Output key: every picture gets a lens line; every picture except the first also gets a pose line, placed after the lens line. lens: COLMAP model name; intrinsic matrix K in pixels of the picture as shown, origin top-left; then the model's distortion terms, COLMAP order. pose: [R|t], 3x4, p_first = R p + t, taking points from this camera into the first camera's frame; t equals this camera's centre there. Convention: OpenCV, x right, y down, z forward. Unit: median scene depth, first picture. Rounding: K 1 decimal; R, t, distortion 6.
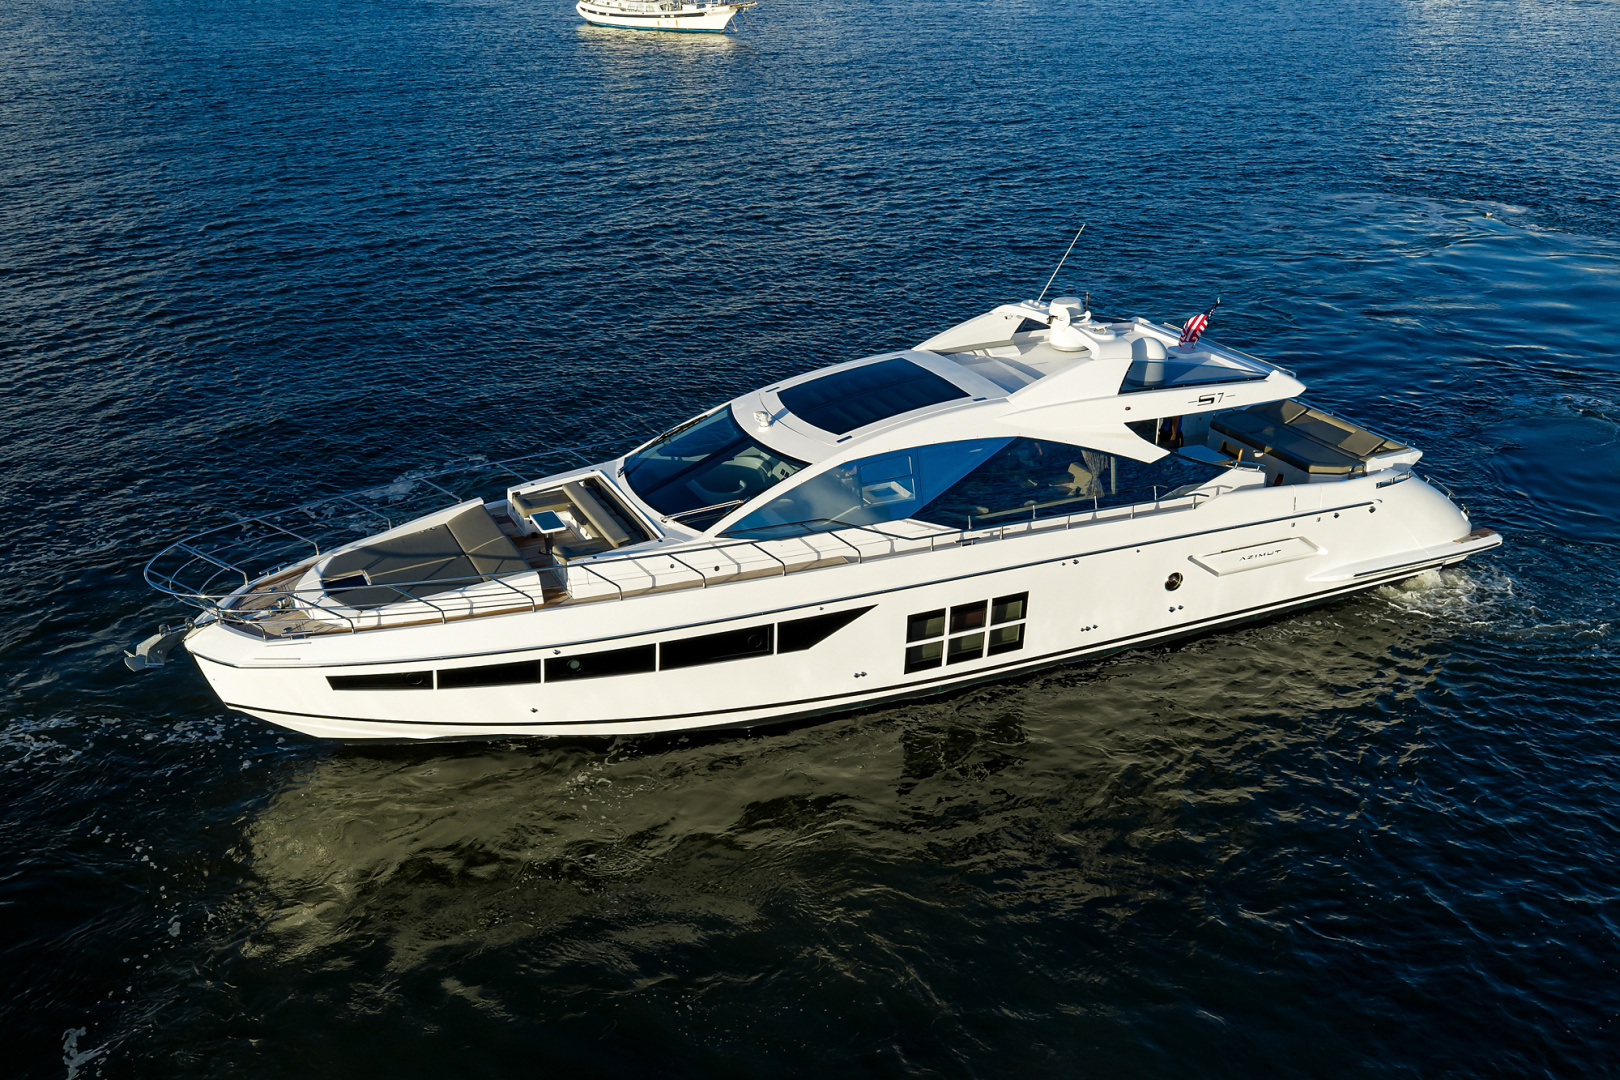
lens RADIAL K [[1851.9, 0, 810.0], [0, 1851.9, 540.0], [0, 0, 1]] dist [0.004908, -0.007073]
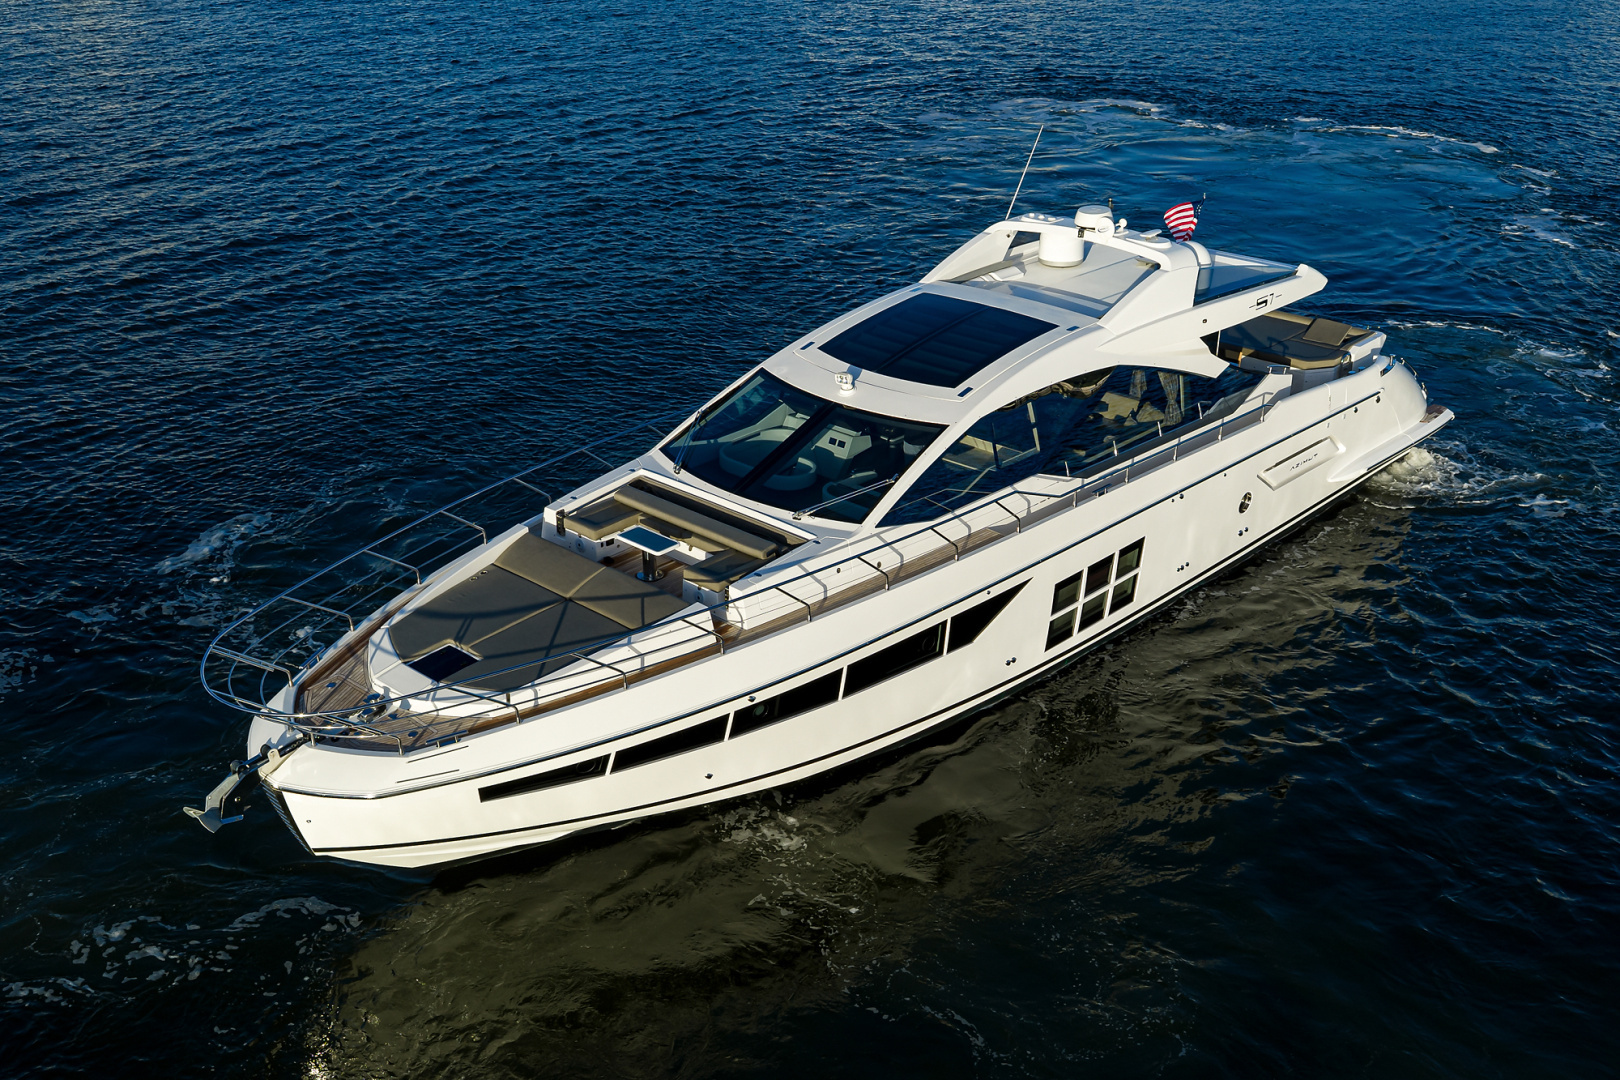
lens RADIAL K [[1851.9, 0, 810.0], [0, 1851.9, 540.0], [0, 0, 1]] dist [0.004908, -0.007073]
pose [[0.923310, -0.149848, 0.353615, -0.348903], [0.135724, 0.988641, 0.064565, -0.050482], [-0.359273, -0.011619, 0.933160, 0.223860]]
